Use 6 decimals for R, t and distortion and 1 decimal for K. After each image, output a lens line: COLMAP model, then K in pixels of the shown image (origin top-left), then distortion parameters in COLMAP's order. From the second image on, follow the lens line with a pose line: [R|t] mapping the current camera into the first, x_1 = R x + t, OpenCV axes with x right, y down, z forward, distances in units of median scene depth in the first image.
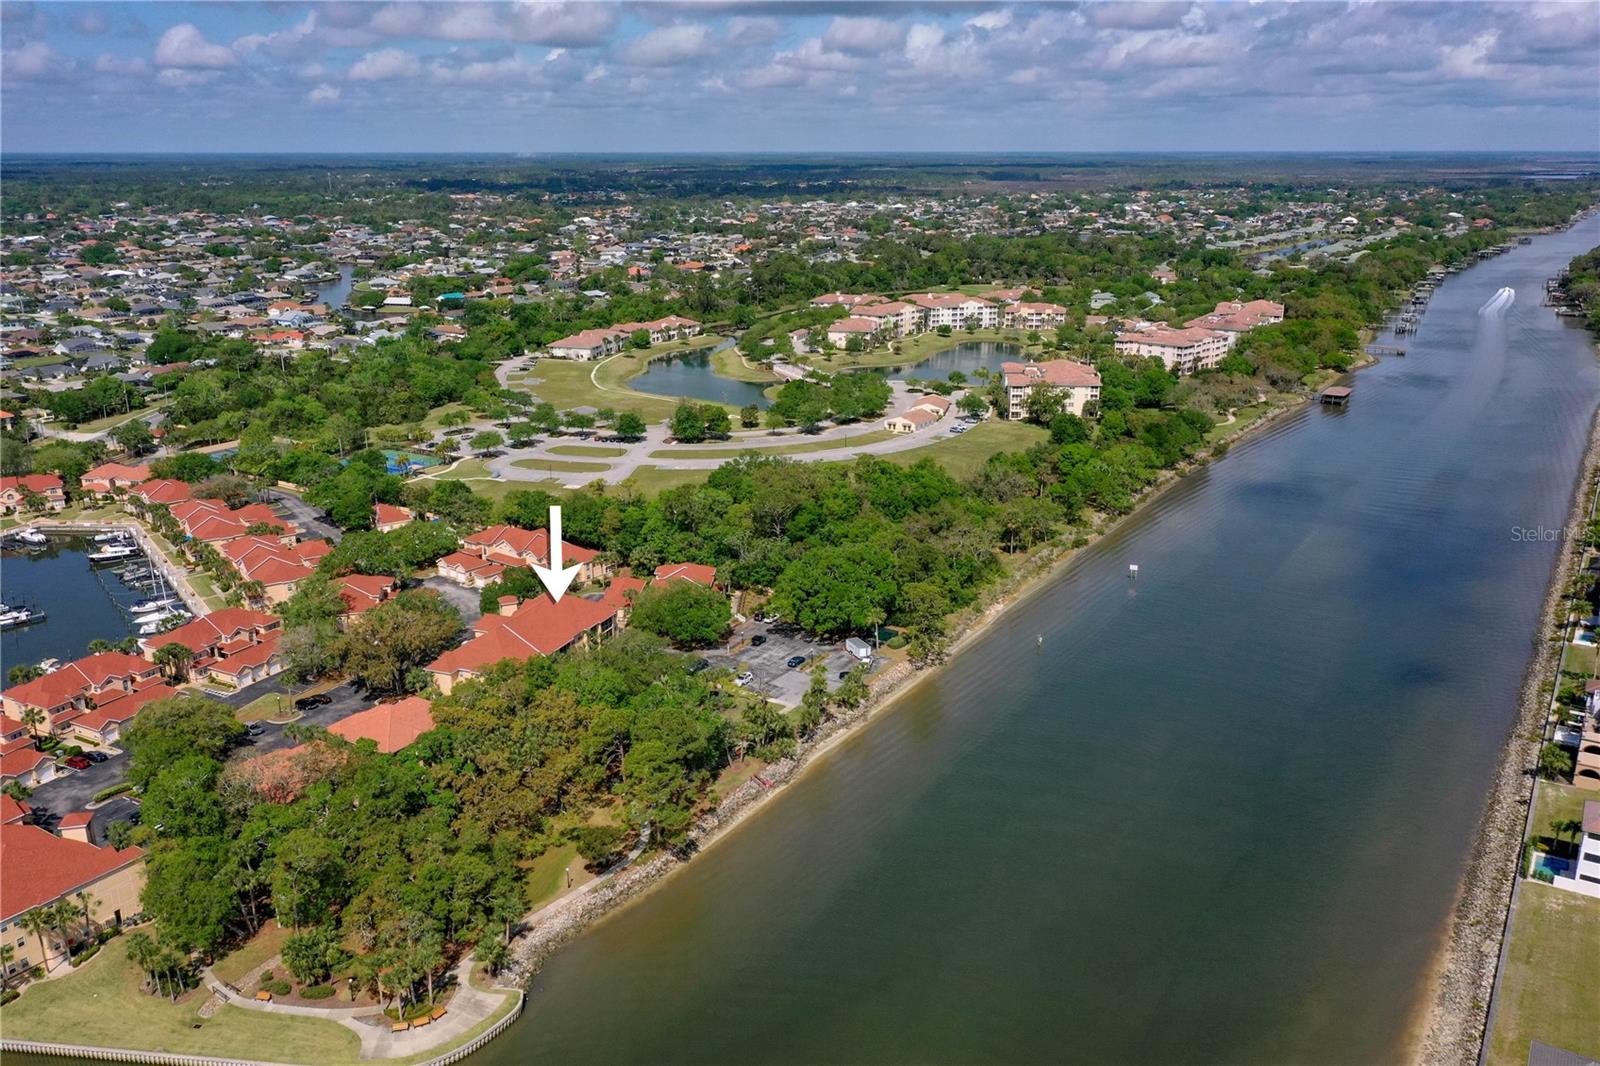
lens RADIAL K [[1244.2, 0, 800.0], [0, 1244.2, 533.0], [0, 0, 1]] dist [-0.000183, 0.001559]
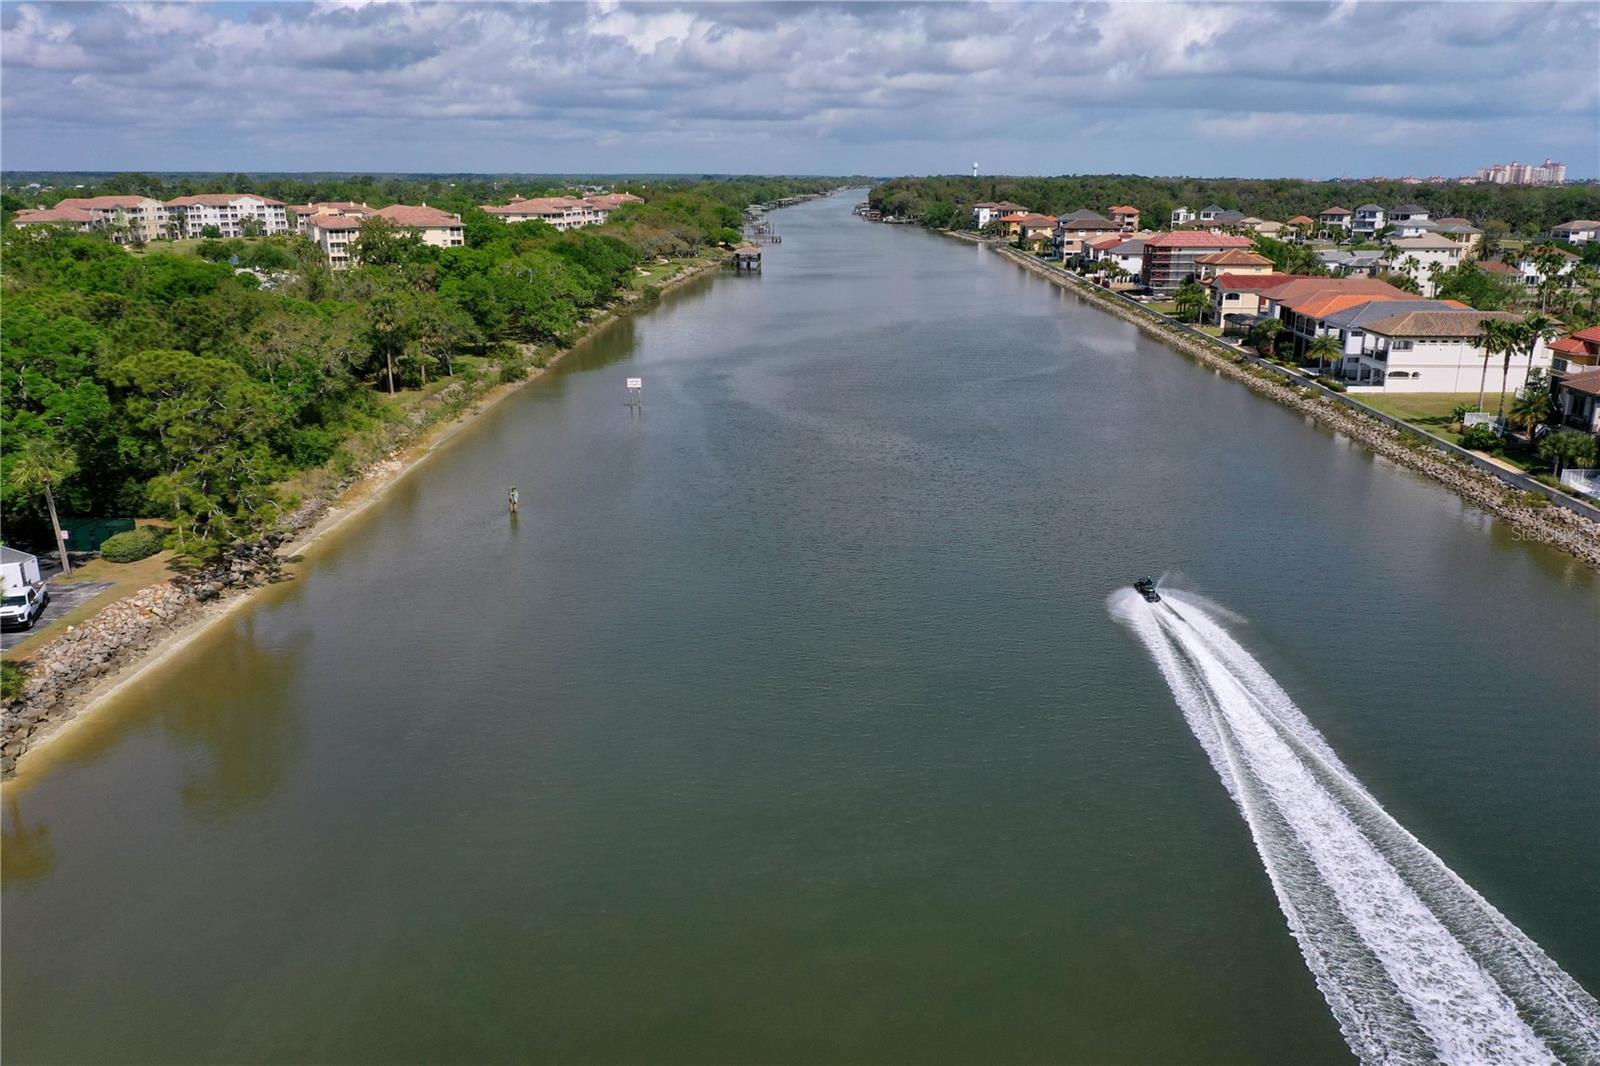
lens RADIAL K [[1244.2, 0, 800.0], [0, 1244.2, 533.0], [0, 0, 1]] dist [-0.000183, 0.001559]
pose [[0.854684, -0.136798, 0.500801, 0.036898], [0.142871, 0.989388, 0.026432, 0.059498], [-0.499102, 0.048959, 0.865159, 0.347213]]
